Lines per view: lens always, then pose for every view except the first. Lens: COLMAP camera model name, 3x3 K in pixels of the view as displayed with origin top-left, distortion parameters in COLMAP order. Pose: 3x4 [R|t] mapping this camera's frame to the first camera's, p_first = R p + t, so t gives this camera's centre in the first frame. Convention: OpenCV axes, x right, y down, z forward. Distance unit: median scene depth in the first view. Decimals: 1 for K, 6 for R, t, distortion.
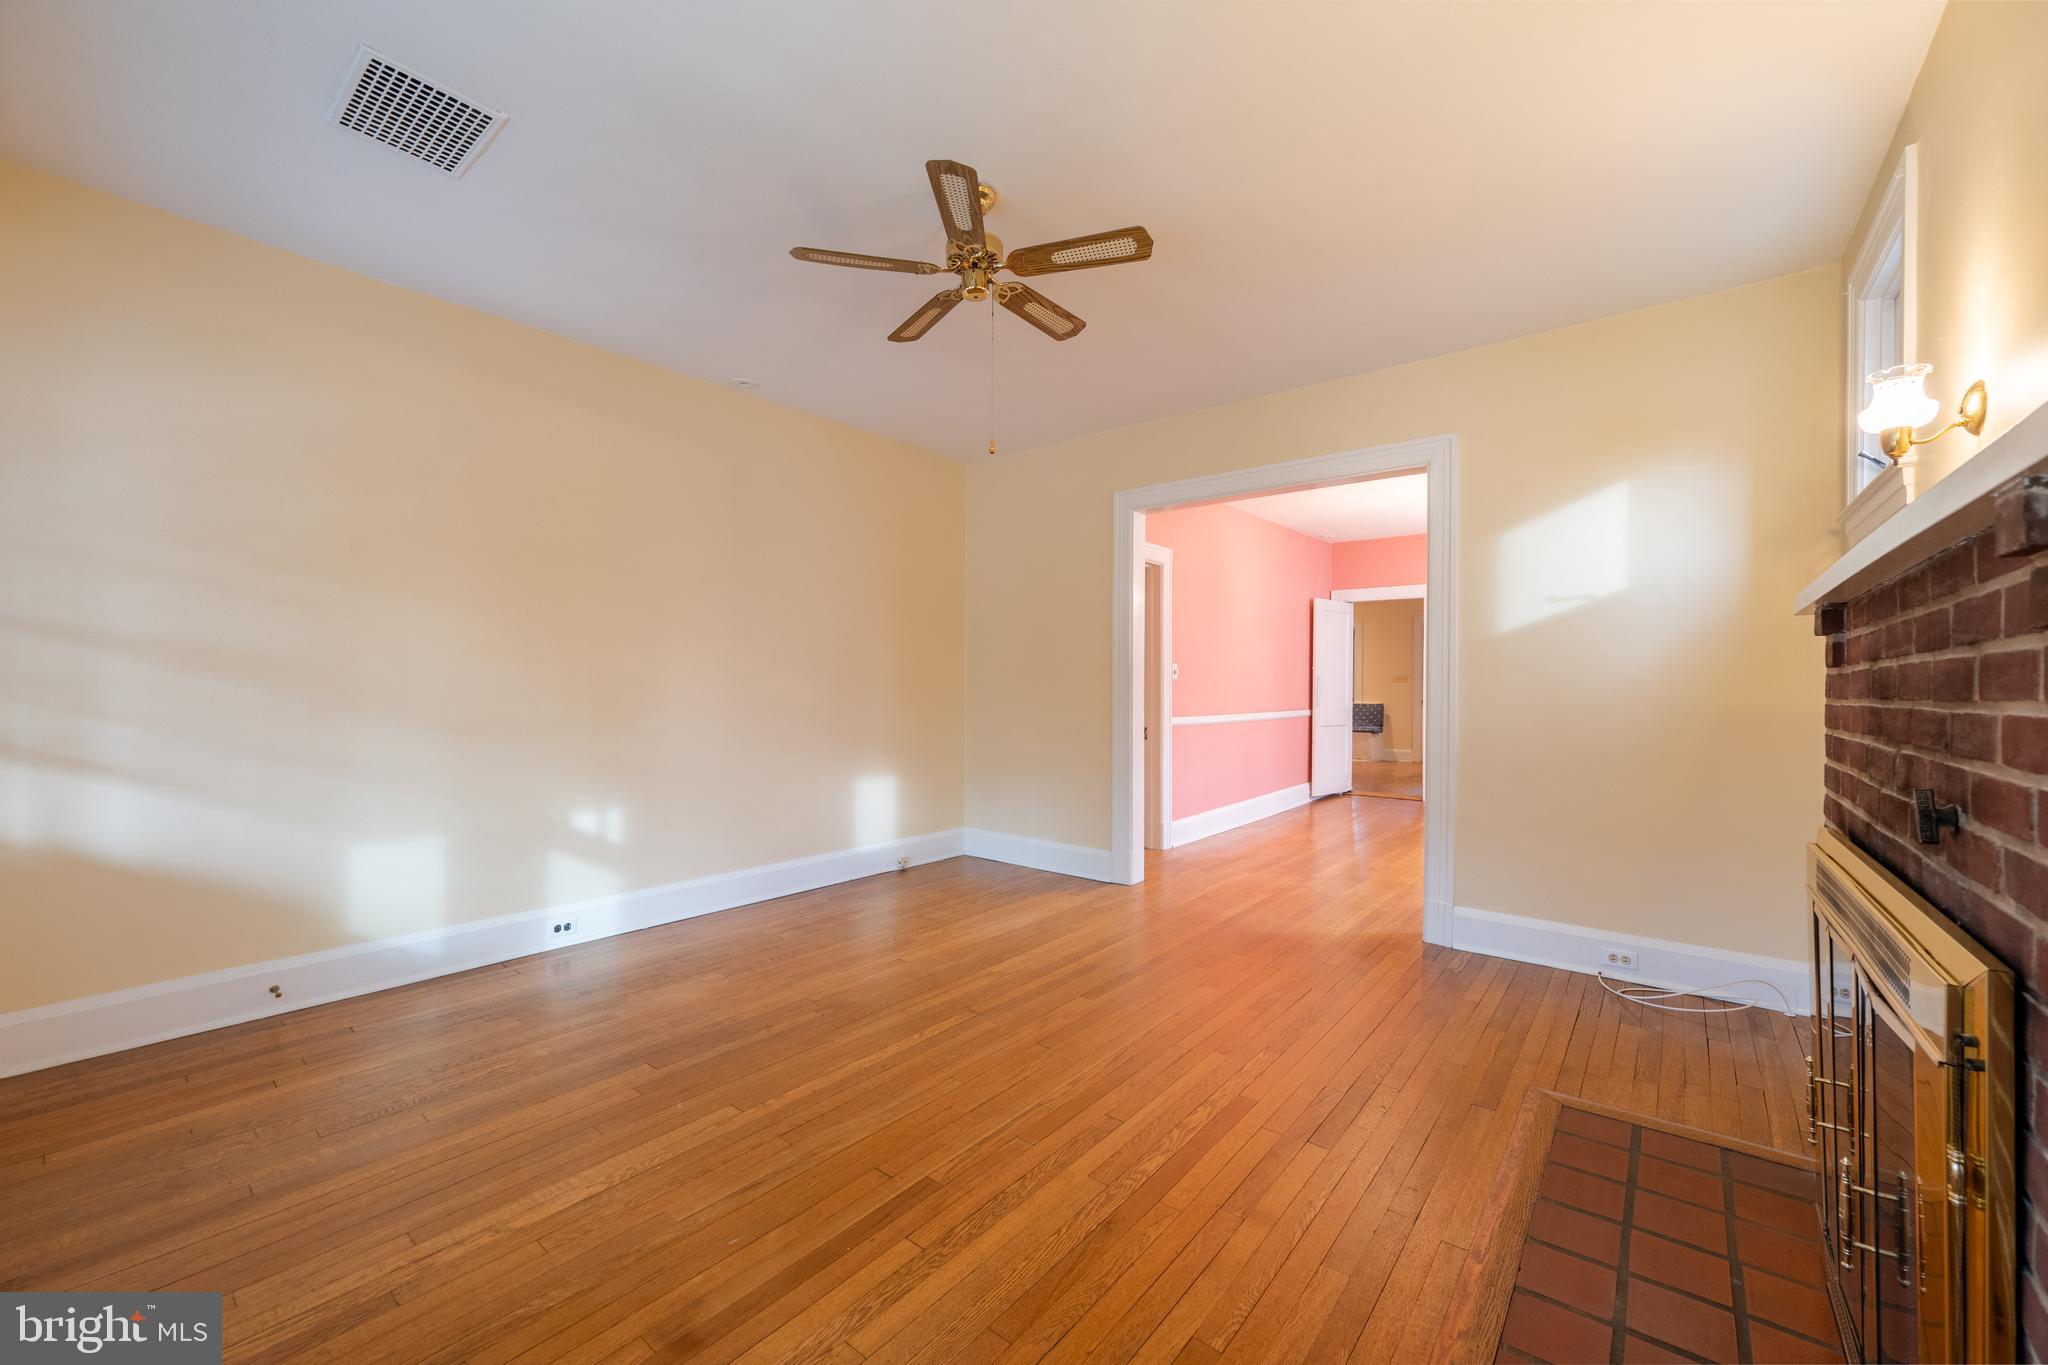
lens RADIAL K [[800.5, 0, 1013.8], [0, 800.5, 681.6], [0, 0, 1]] dist [-0.001093, 0.000103]
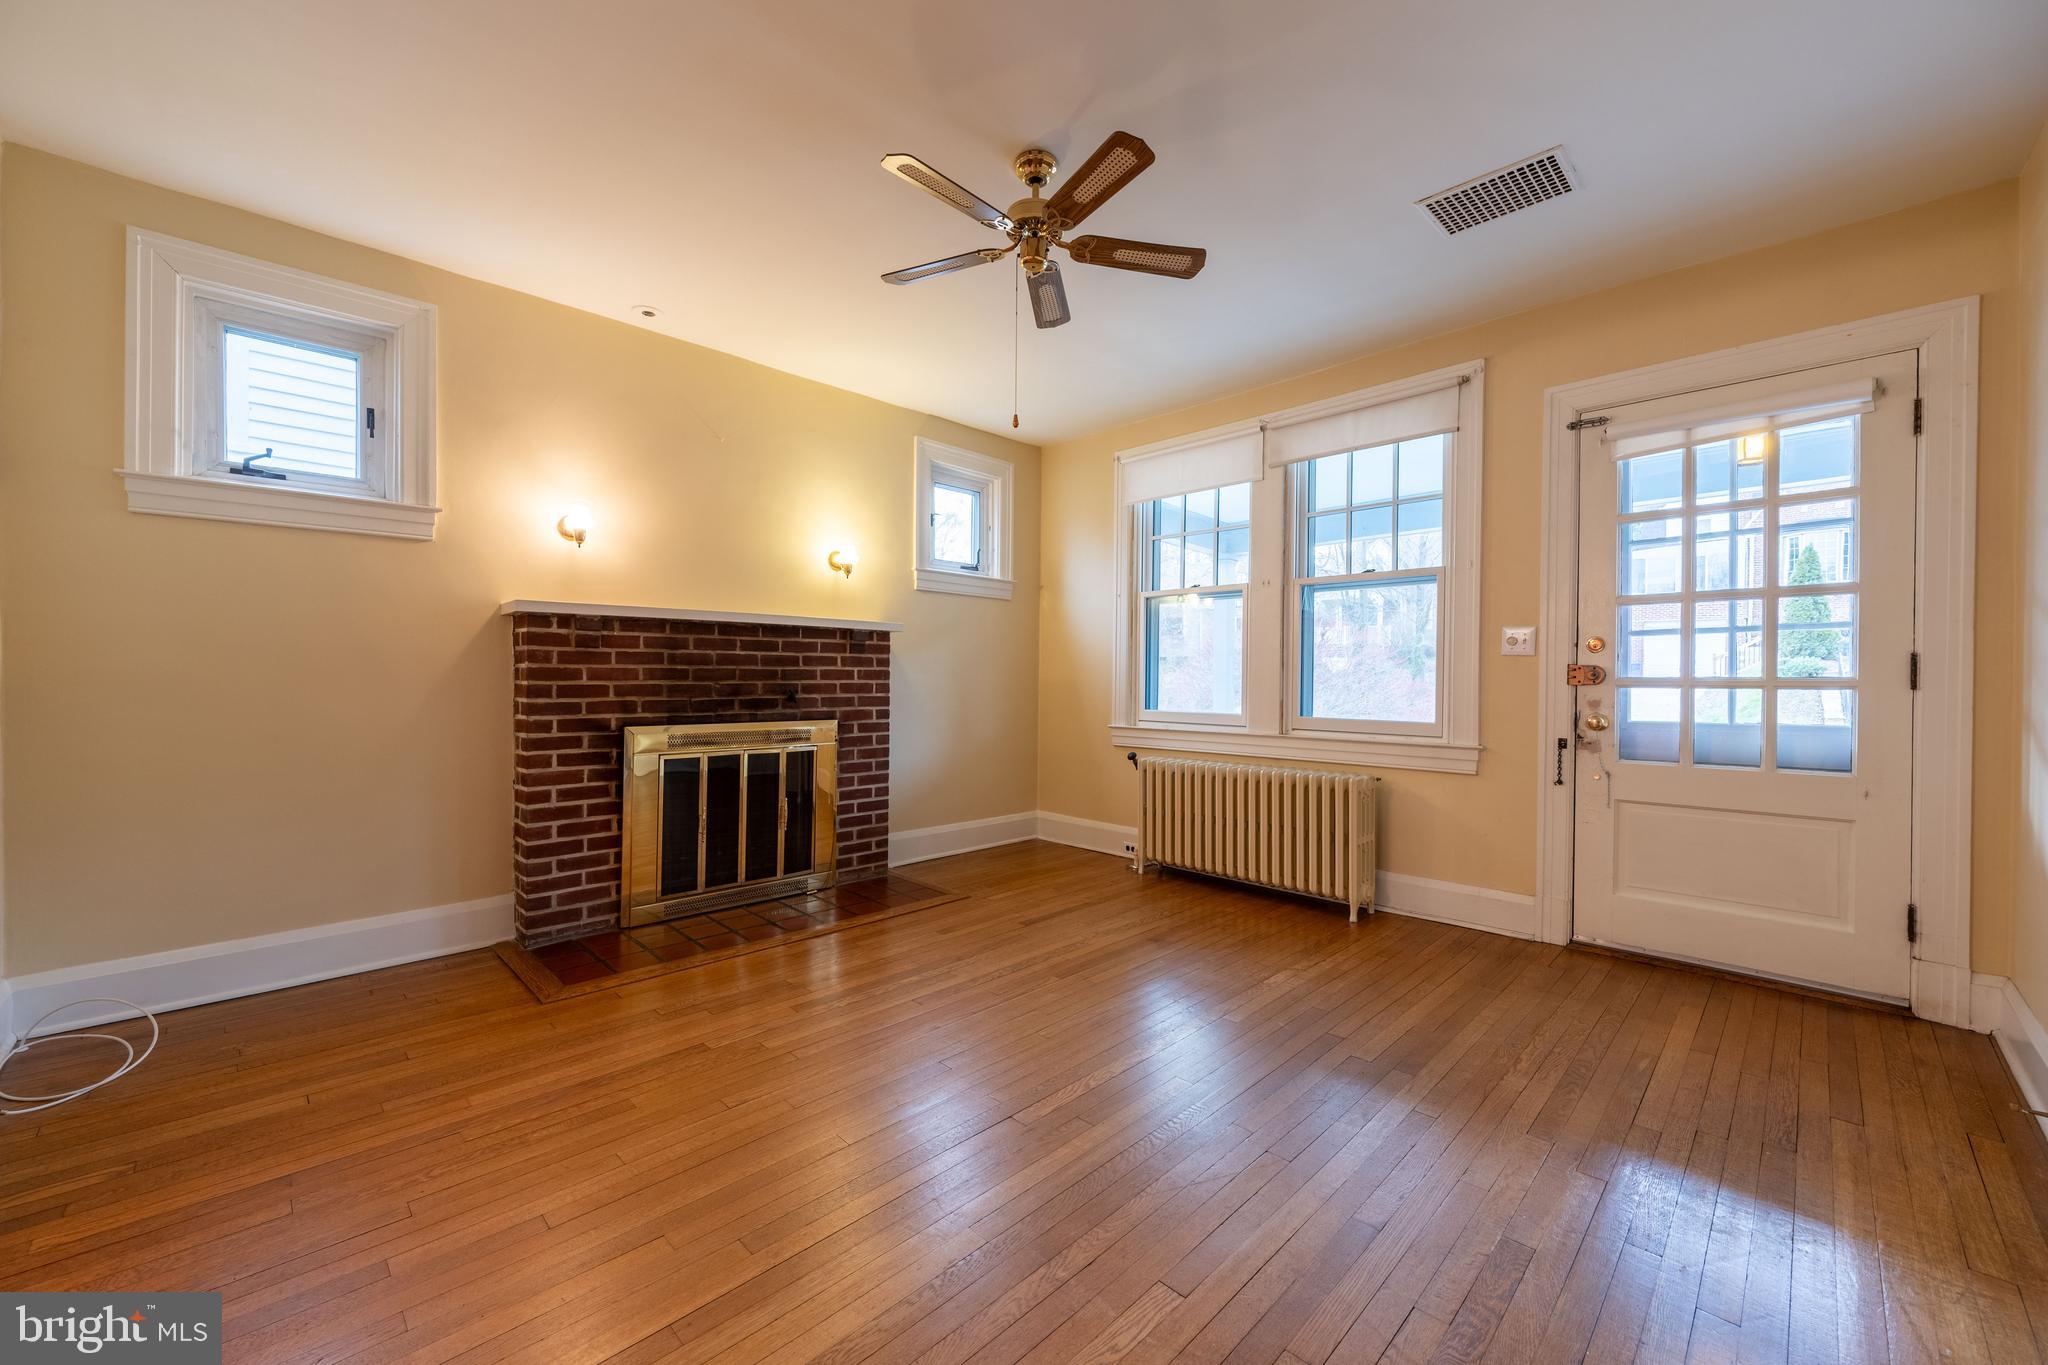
lens RADIAL K [[800.5, 0, 1018.6], [0, 800.5, 684.1], [0, 0, 1]] dist [-0.001093, 0.000103]
pose [[-0.996378, -0.013681, 0.083924, -0.089504], [-0.013395, 0.999902, 0.003967, 0.025996], [-0.083970, 0.002829, -0.996464, 1.539597]]
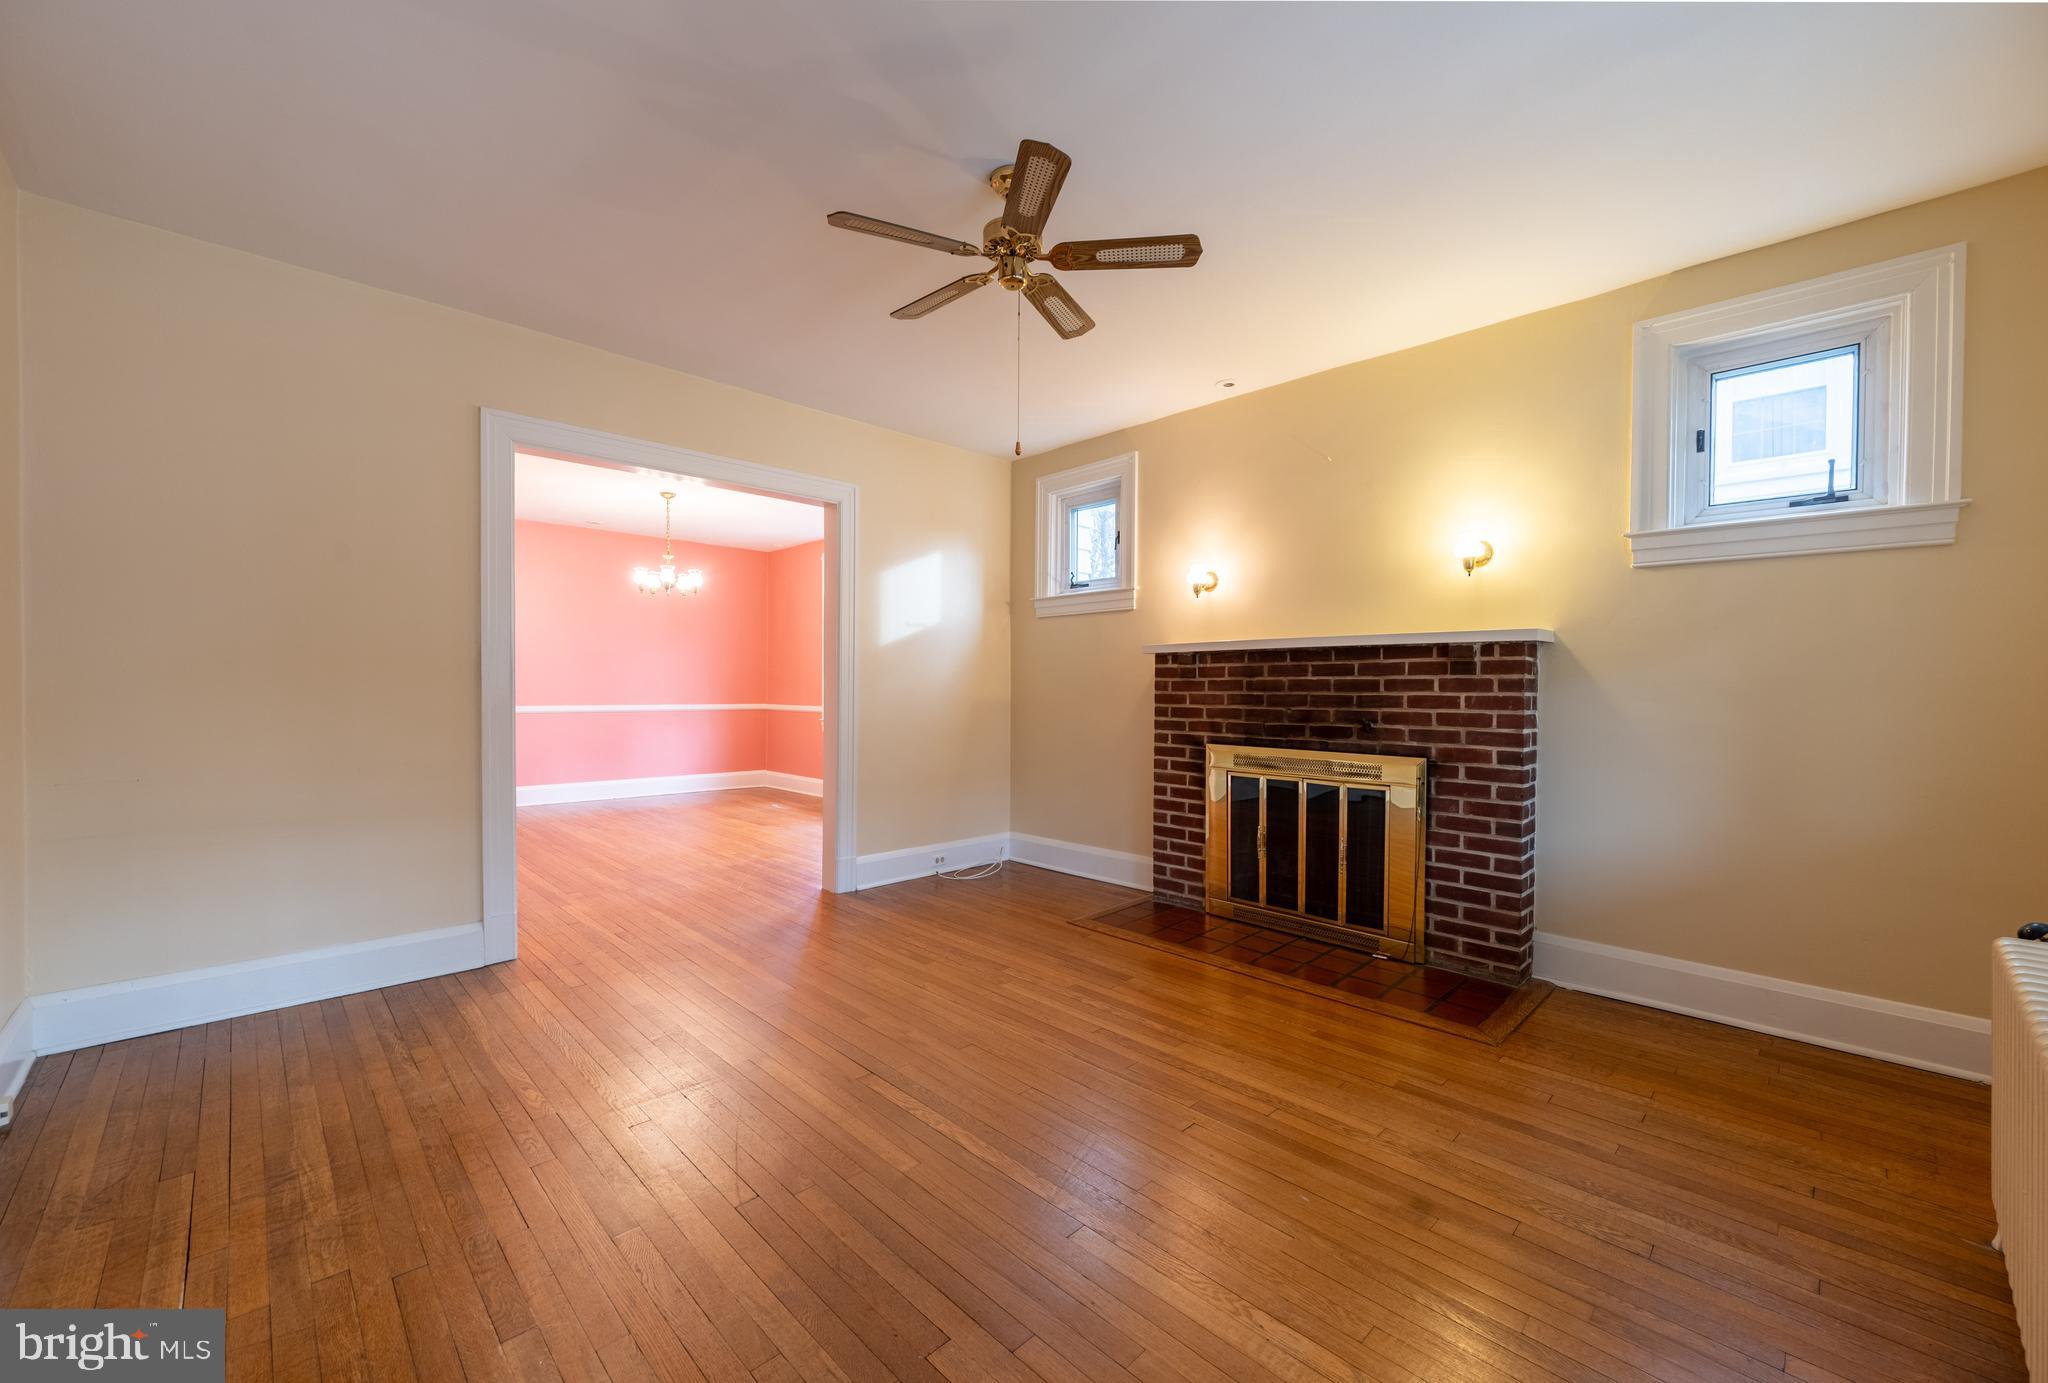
lens RADIAL K [[815.6, 0, 1021.0], [0, 815.6, 691.9], [0, 0, 1]] dist [-0.001866, 0.000009]
pose [[0.100171, -0.014230, 0.994868, -0.796406], [-0.008356, 0.999850, 0.015142, -0.005133], [-0.994935, -0.009830, 0.100037, 0.684404]]
